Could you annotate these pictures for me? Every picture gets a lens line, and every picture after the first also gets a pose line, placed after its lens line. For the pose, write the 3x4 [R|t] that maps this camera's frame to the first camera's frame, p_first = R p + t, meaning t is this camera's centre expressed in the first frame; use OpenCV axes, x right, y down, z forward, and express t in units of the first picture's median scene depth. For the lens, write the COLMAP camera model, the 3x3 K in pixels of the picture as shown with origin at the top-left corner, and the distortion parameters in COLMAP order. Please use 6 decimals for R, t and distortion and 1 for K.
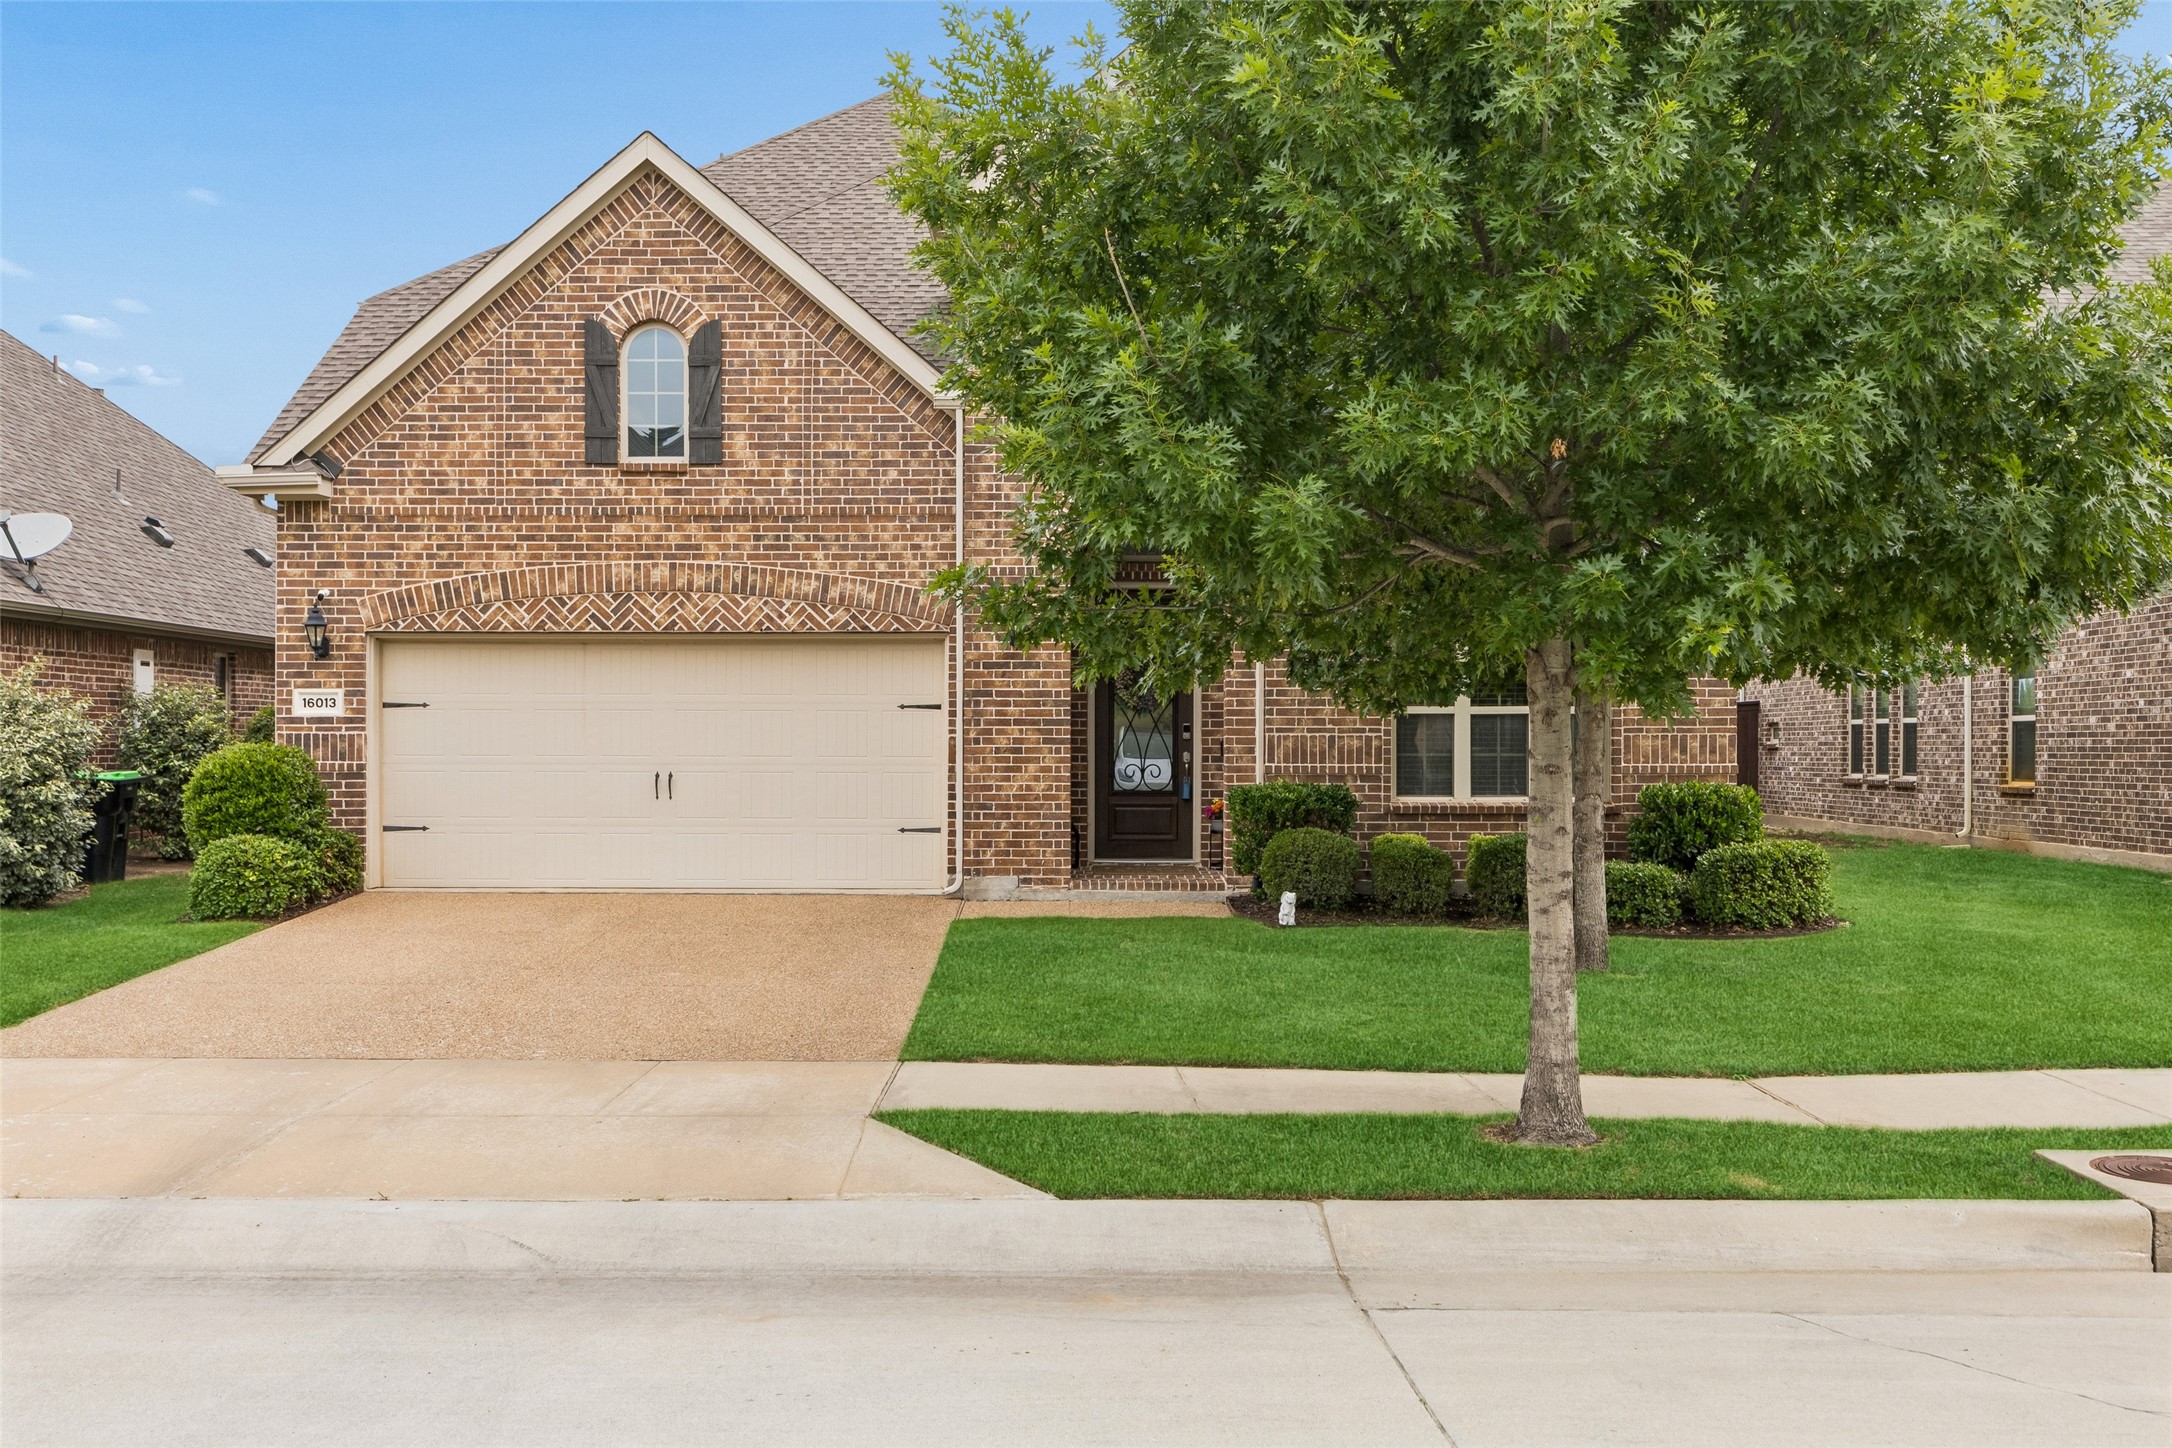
lens RADIAL K [[2108.2, 0, 1097.8], [0, 2108.2, 740.4], [0, 0, 1]] dist [0.006508, 0.000000]
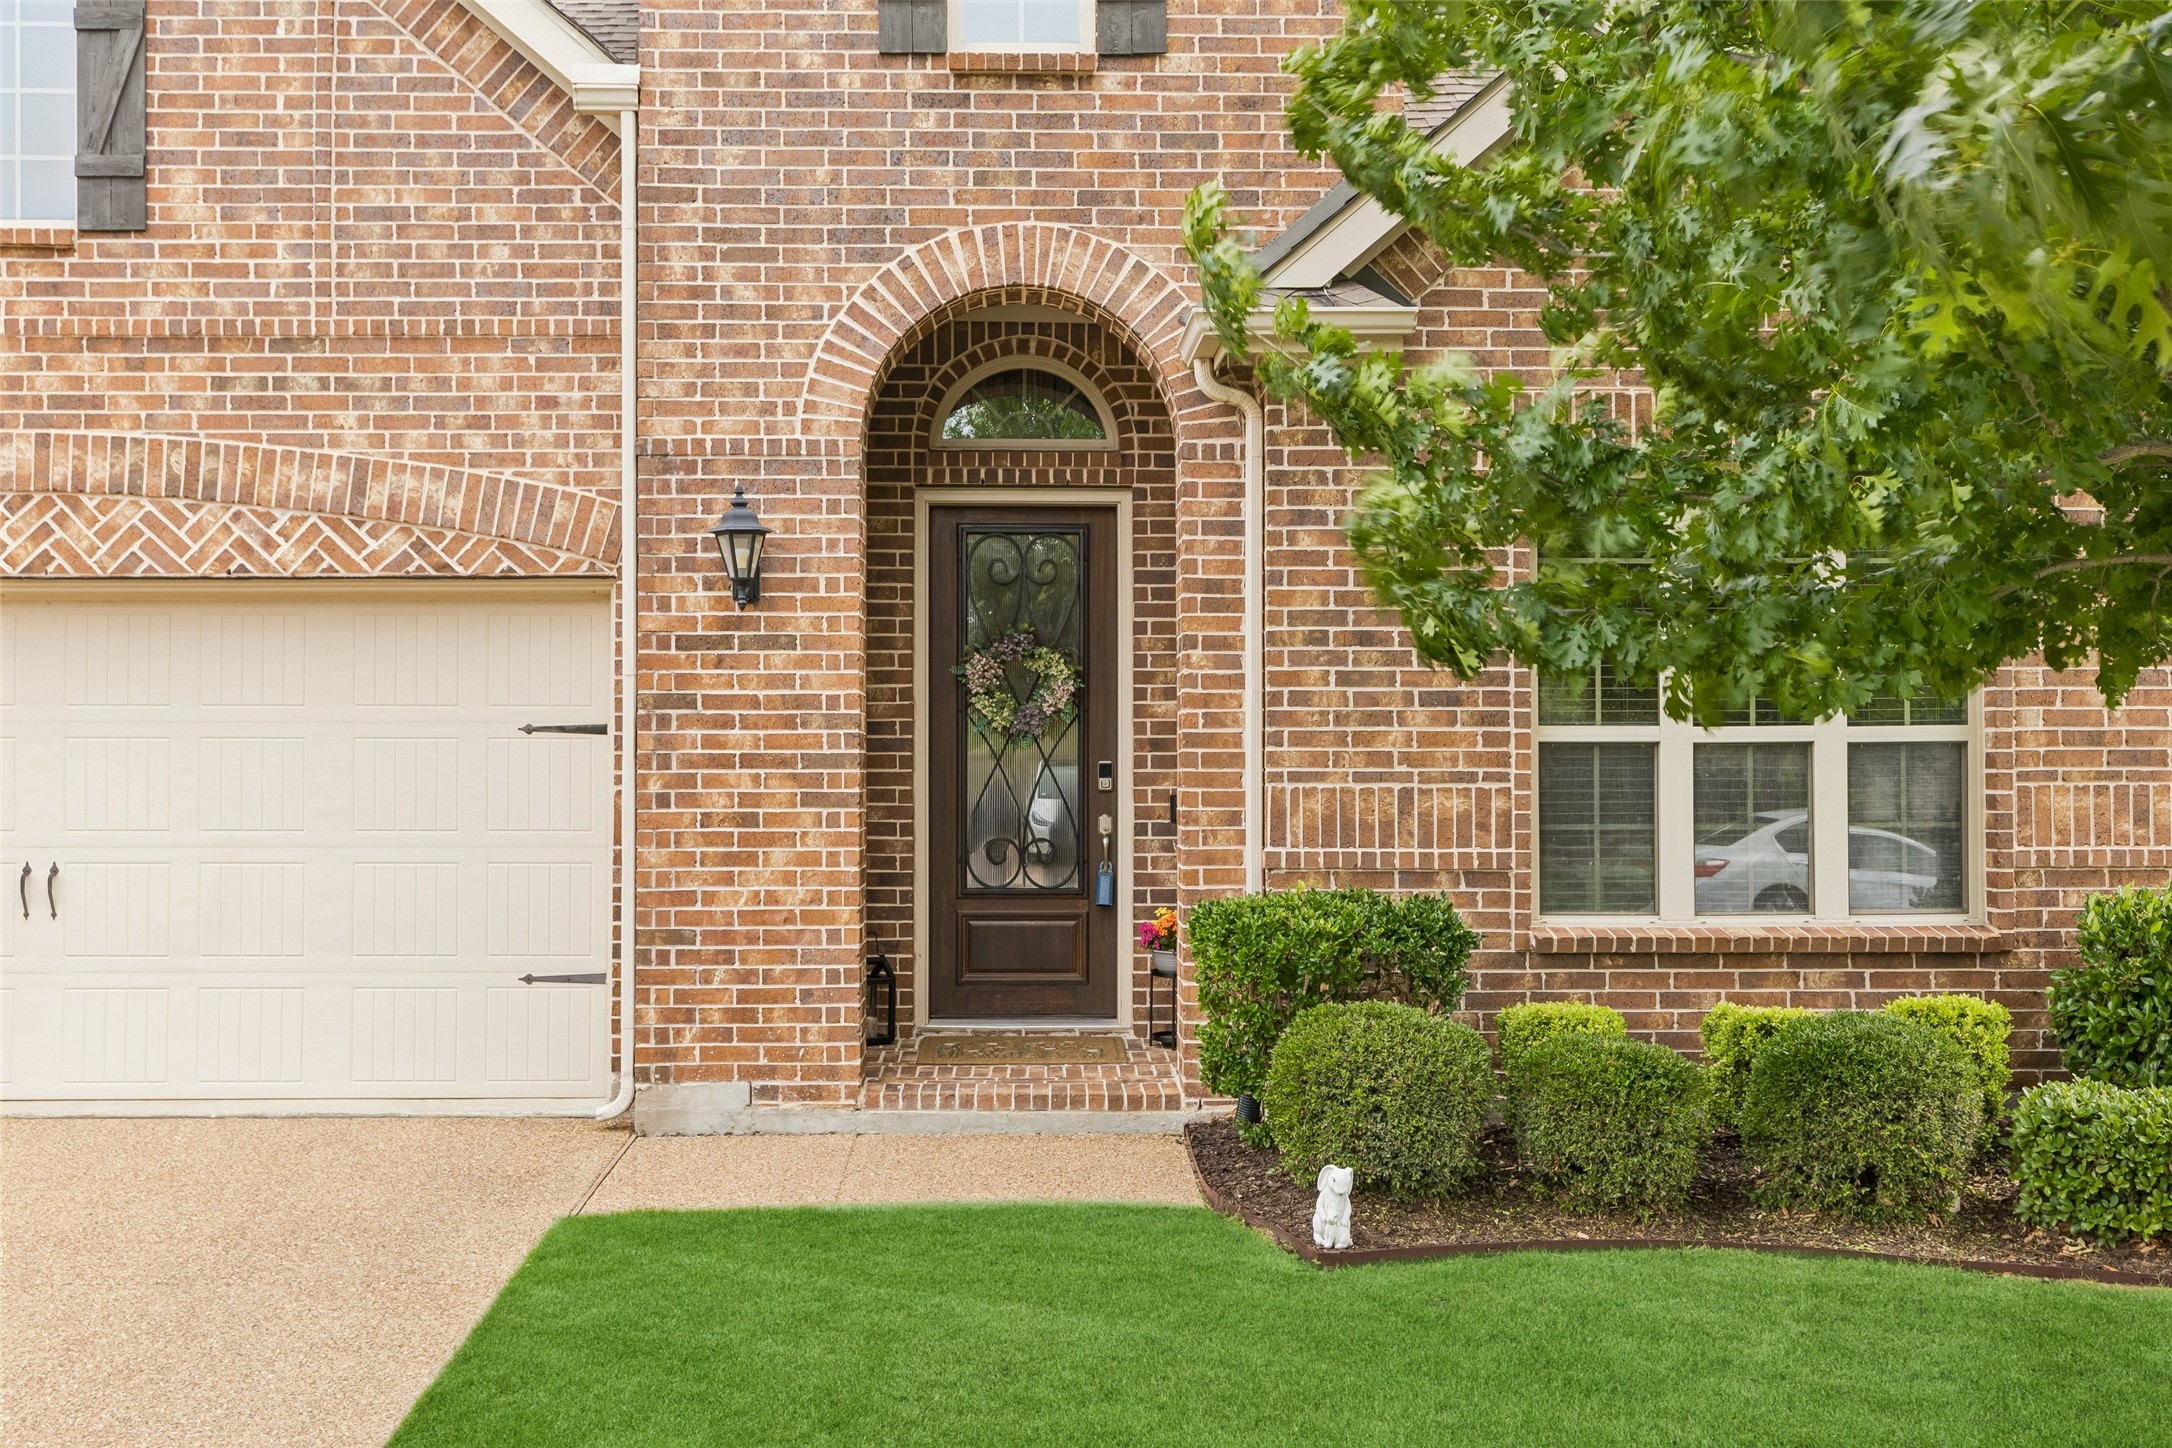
lens RADIAL K [[2108.2, 0, 1077.9], [0, 2108.2, 730.1], [0, 0, 1]] dist [0.006508, 0.000000]
pose [[0.999834, -0.001790, 0.018107, 0.027862], [0.002082, 0.999868, -0.016092, -0.007646], [-0.018076, 0.016127, 0.999707, 0.510736]]
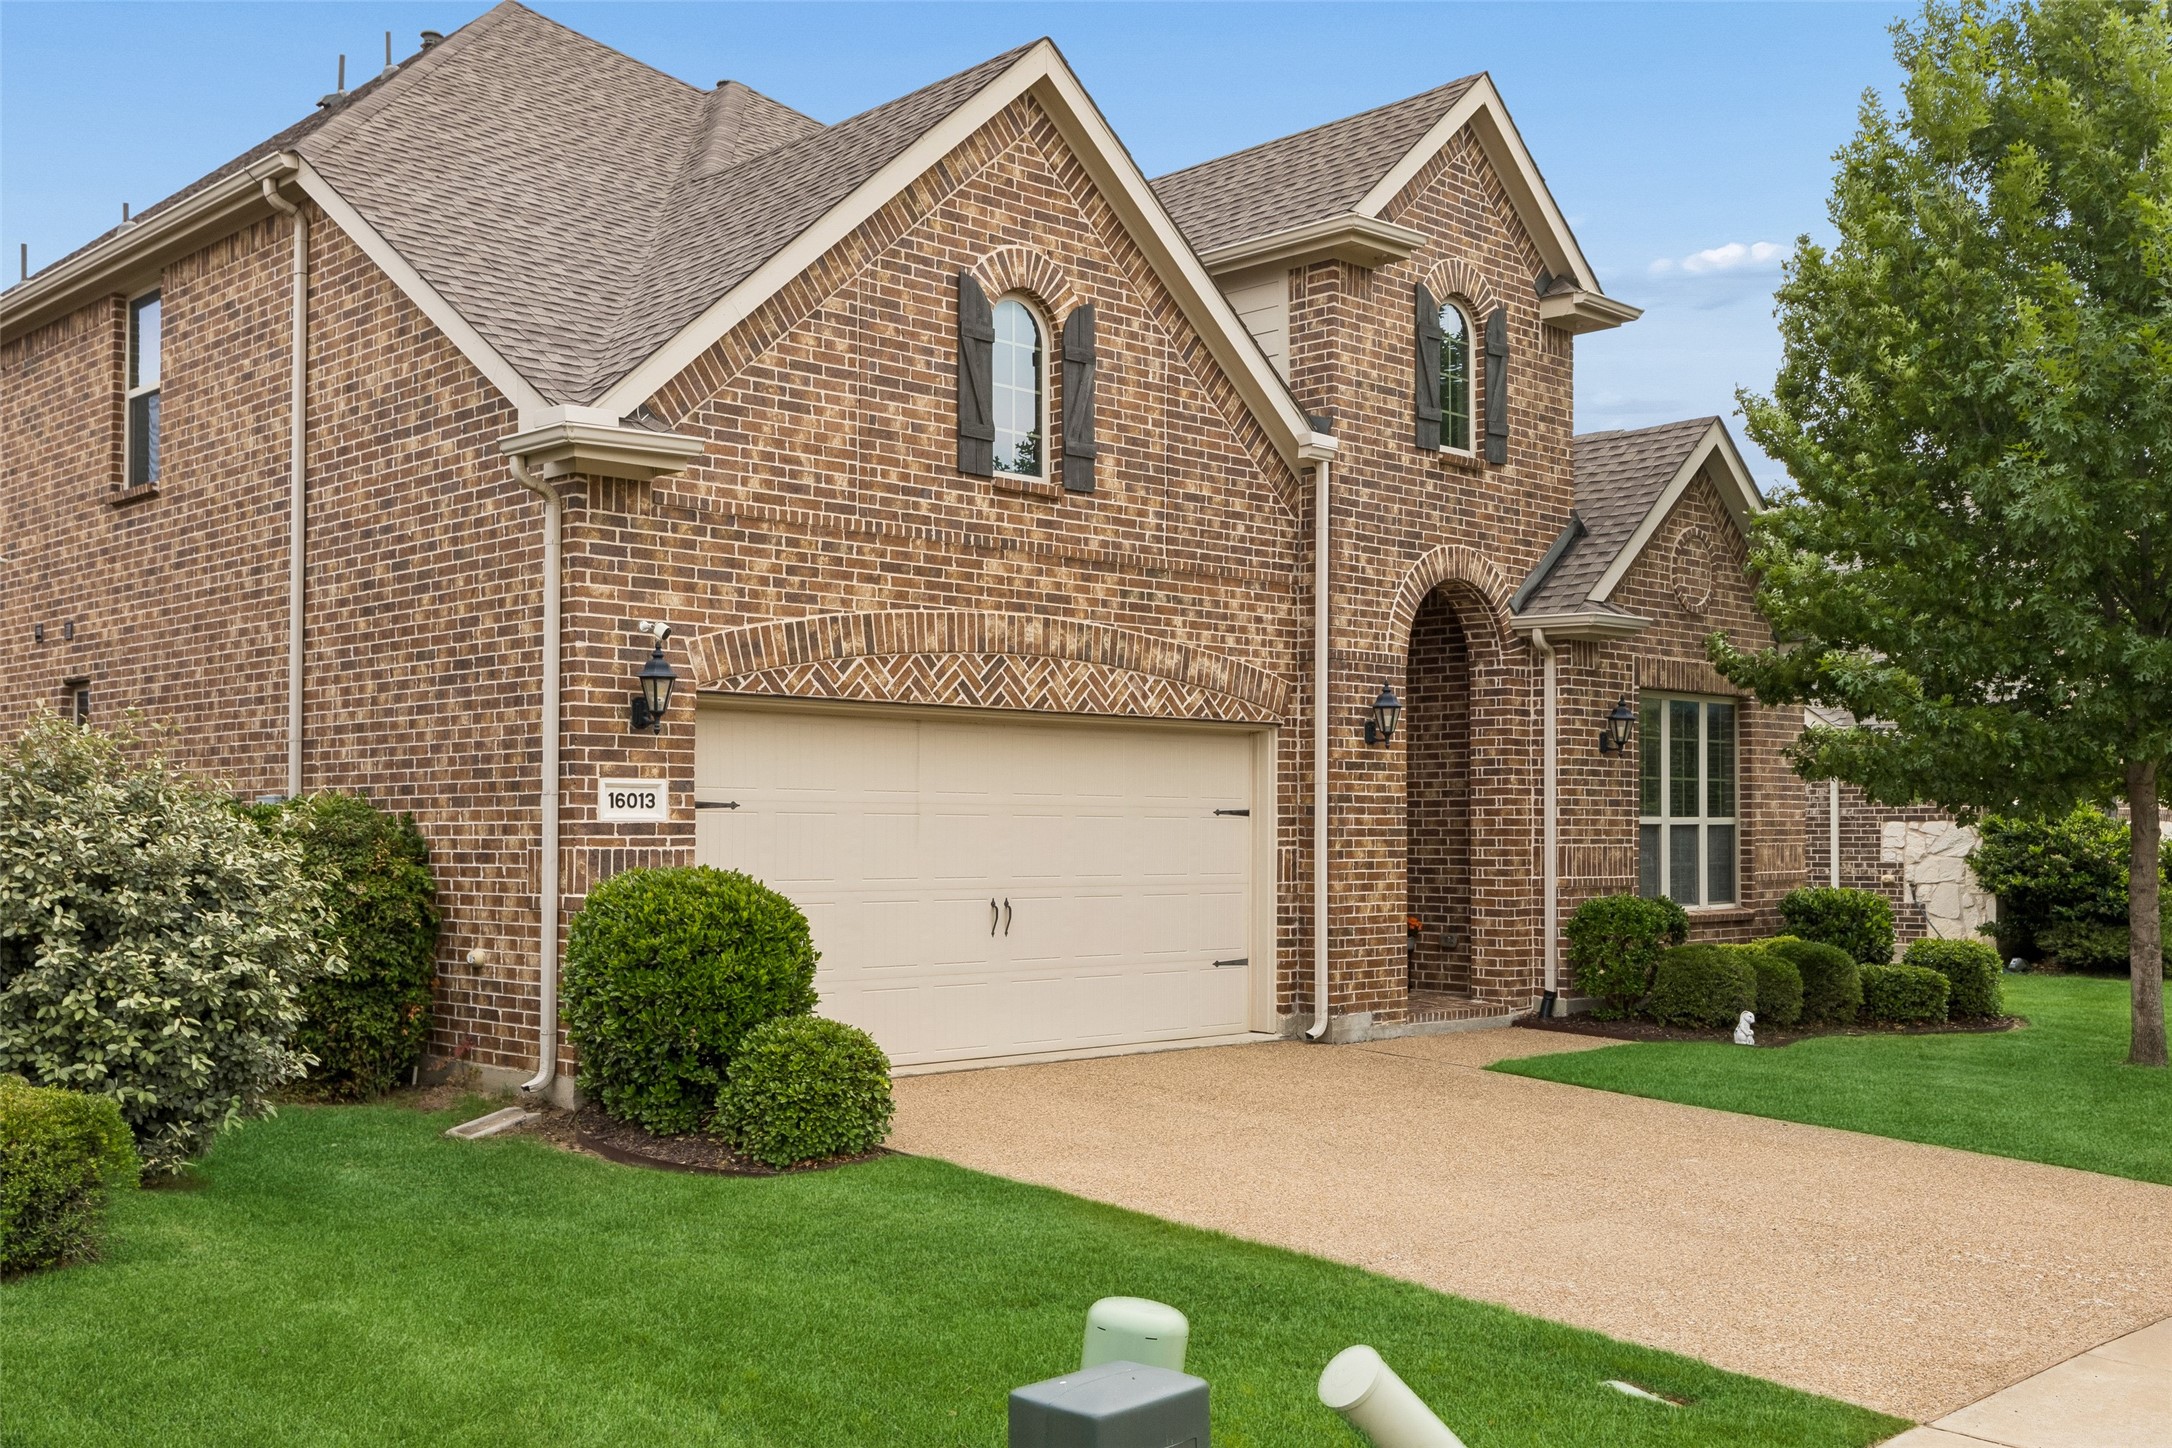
lens RADIAL K [[2108.2, 0, 1100.7], [0, 2108.2, 779.7], [0, 0, 1]] dist [0.006508, 0.000000]
pose [[0.716816, 0.017570, 0.697041, -0.706887], [-0.001926, 0.999729, -0.023219, -0.009773], [-0.697260, 0.015301, 0.716655, 0.452743]]
